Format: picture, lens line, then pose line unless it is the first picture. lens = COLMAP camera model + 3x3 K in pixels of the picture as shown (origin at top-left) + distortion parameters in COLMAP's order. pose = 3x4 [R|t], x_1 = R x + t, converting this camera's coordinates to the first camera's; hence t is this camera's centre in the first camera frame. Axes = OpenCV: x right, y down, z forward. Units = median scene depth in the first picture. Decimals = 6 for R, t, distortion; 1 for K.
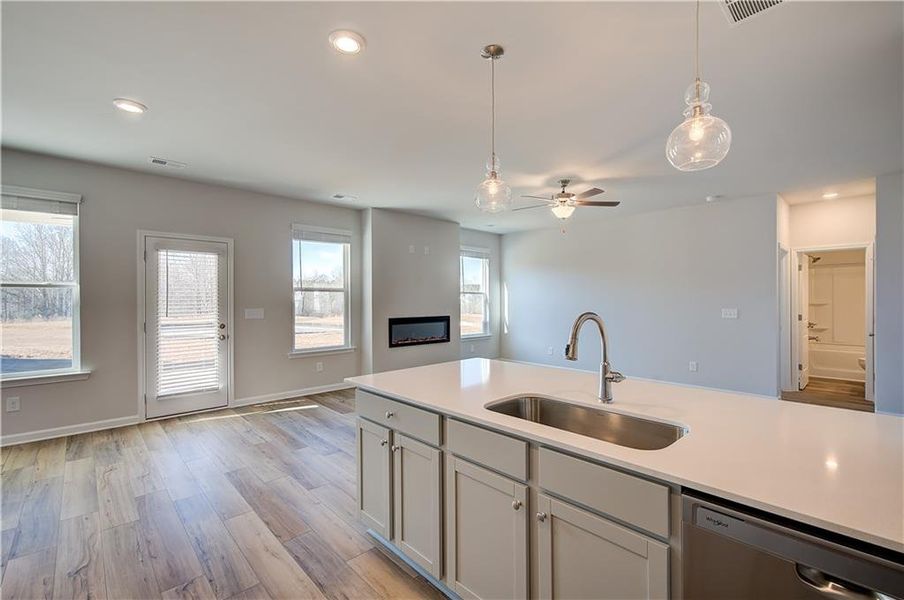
lens RADIAL K [[395.0, 0, 456.4], [0, 395.0, 300.3], [0, 0, 1]] dist [-0.000093, -0.001916]
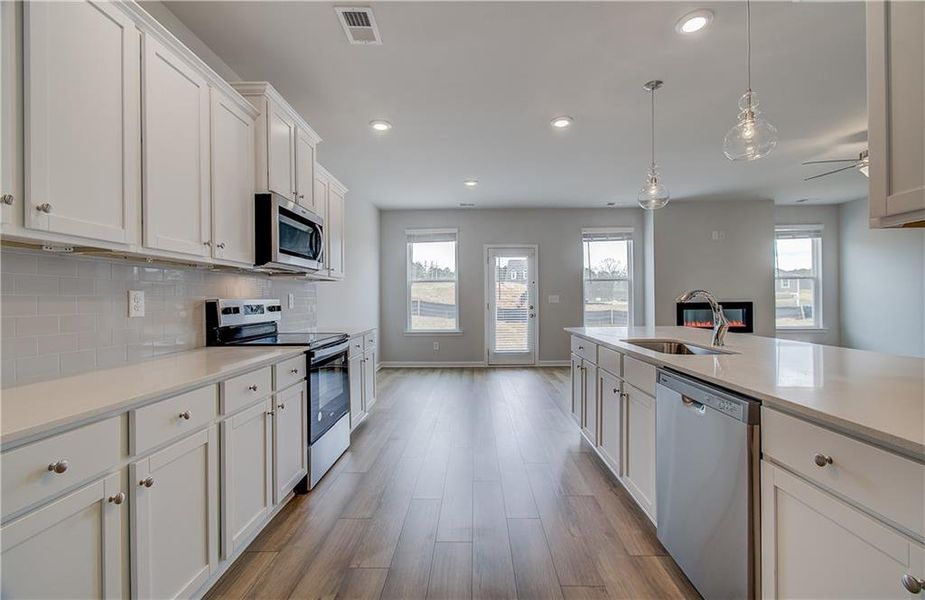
lens RADIAL K [[380.0, 0, 461.5], [0, 380.0, 287.7], [0, 0, 1]] dist [-0.005942, 0.000051]
pose [[0.698200, -0.027600, -0.715370, 0.220132], [0.010648, 0.999546, -0.028172, 0.033945], [0.715823, 0.012053, 0.698177, -0.143368]]
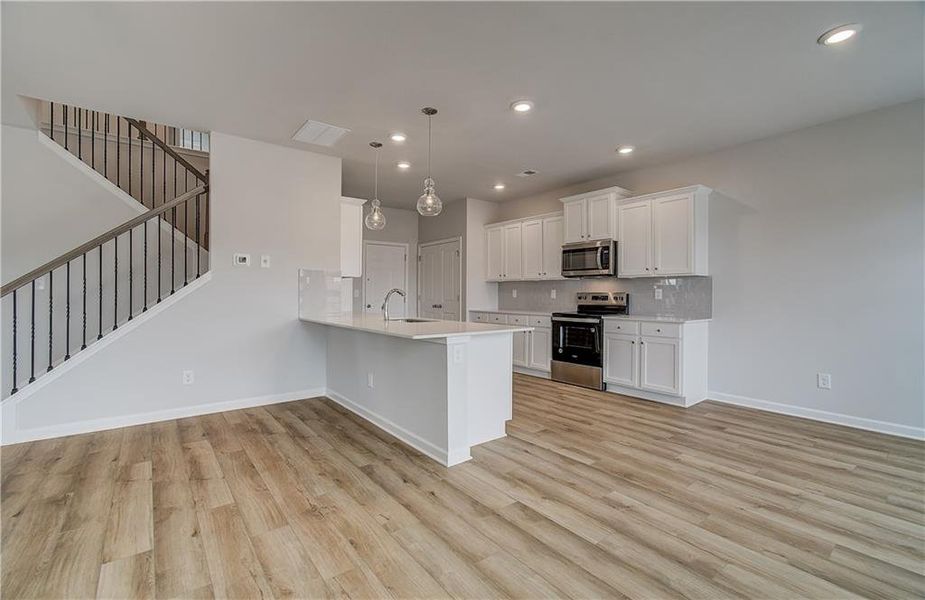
lens RADIAL K [[401.3, 0, 464.4], [0, 401.3, 291.9], [0, 0, 1]] dist [-0.014120, 0.006021]
pose [[-0.996182, -0.002269, 0.087274, -0.097886], [-0.002831, 0.999976, -0.006326, 0.039402], [-0.087258, -0.006549, -0.996164, 1.206751]]
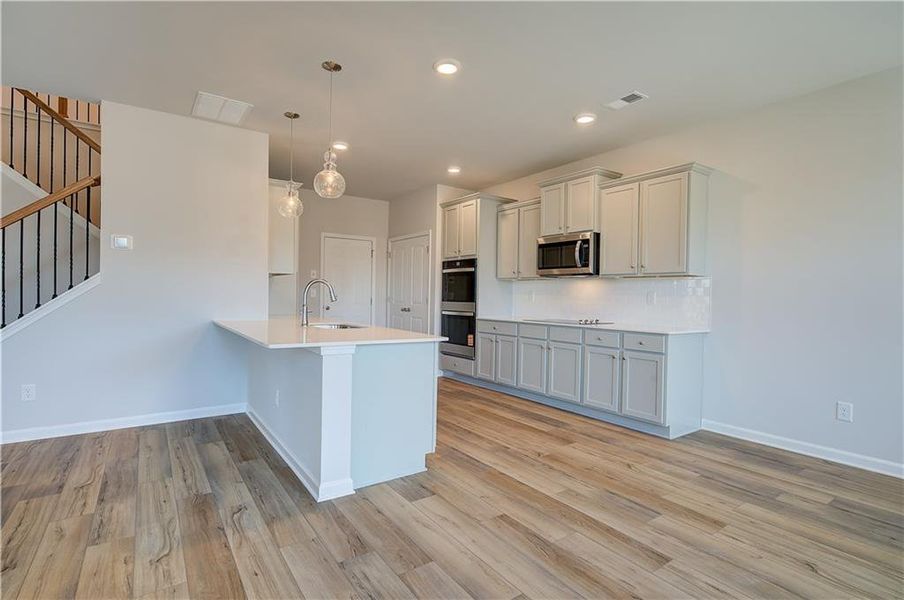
lens RADIAL K [[441.1, 0, 456.5], [0, 441.1, 298.8], [0, 0, 1]] dist [-0.010406, 0.000014]
pose [[-0.989646, -0.015275, 0.142717, -0.239783], [-0.015072, 0.999883, 0.002504, 0.042317], [-0.142739, 0.000327, -0.989760, 1.110259]]
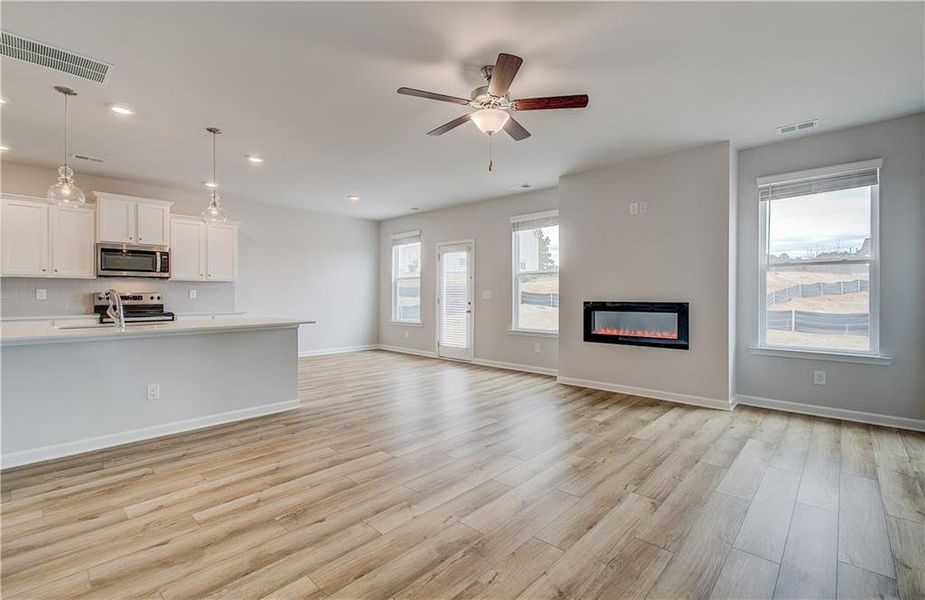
lens RADIAL K [[406.6, 0, 456.2], [0, 406.6, 299.6], [0, 0, 1]] dist [0.001389, 0.001047]
pose [[0.048647, 0.012194, -0.998742, 0.896508], [-0.001815, 0.999925, 0.012120, 0.036631], [0.998814, 0.001223, 0.048666, 0.931354]]
